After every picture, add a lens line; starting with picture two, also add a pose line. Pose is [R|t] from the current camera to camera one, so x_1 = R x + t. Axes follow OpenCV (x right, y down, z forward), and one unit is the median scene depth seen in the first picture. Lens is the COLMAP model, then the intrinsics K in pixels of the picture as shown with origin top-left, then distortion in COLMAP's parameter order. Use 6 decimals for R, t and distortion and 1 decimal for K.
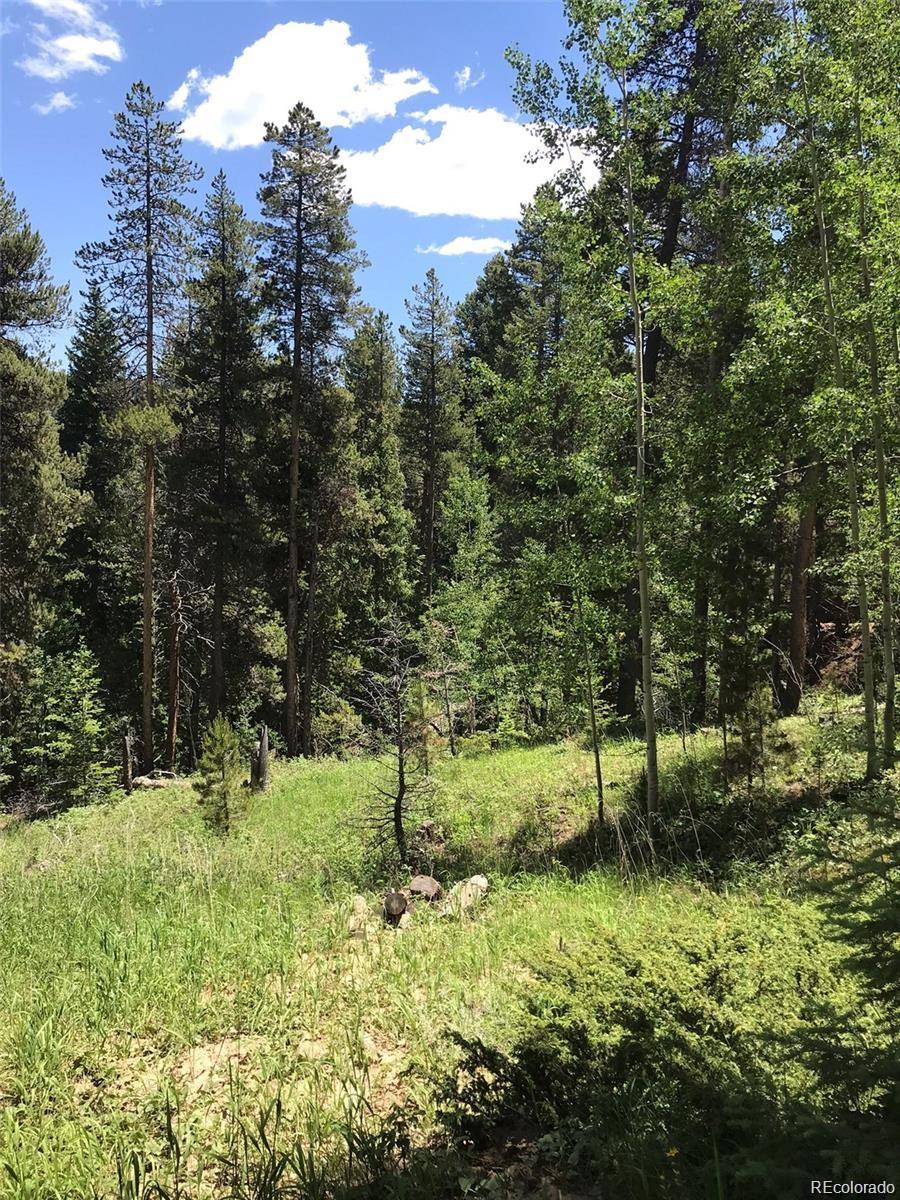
lens RADIAL K [[971.4, 0, 455.4], [0, 971.4, 597.4], [0, 0, 1]] dist [0.012325, -0.006426]
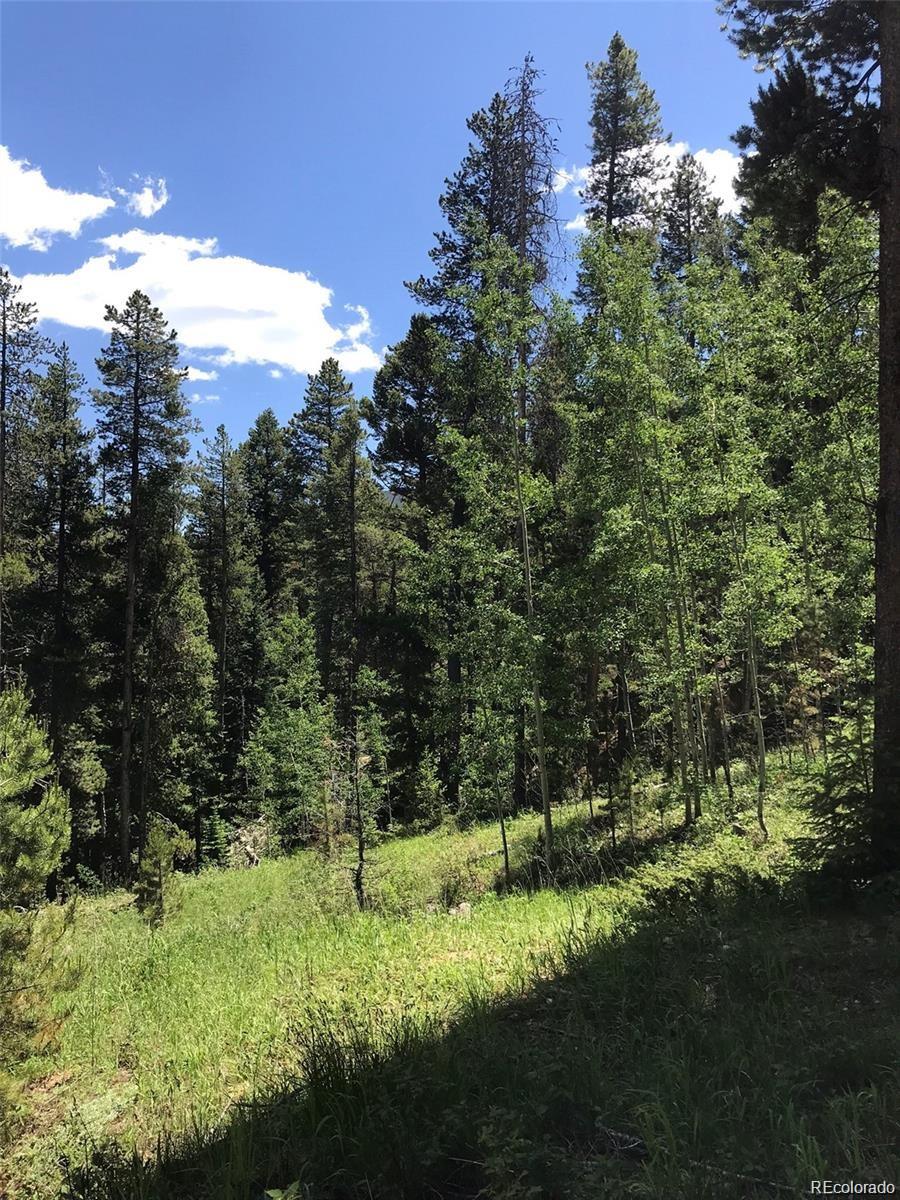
lens RADIAL K [[971.4, 0, 458.9], [0, 971.4, 597.9], [0, 0, 1]] dist [0.012325, -0.006426]
pose [[0.957531, -0.009533, 0.288171, -0.131269], [0.047042, 0.991227, -0.123520, 0.005487], [-0.284466, 0.131830, 0.949579, -0.136767]]
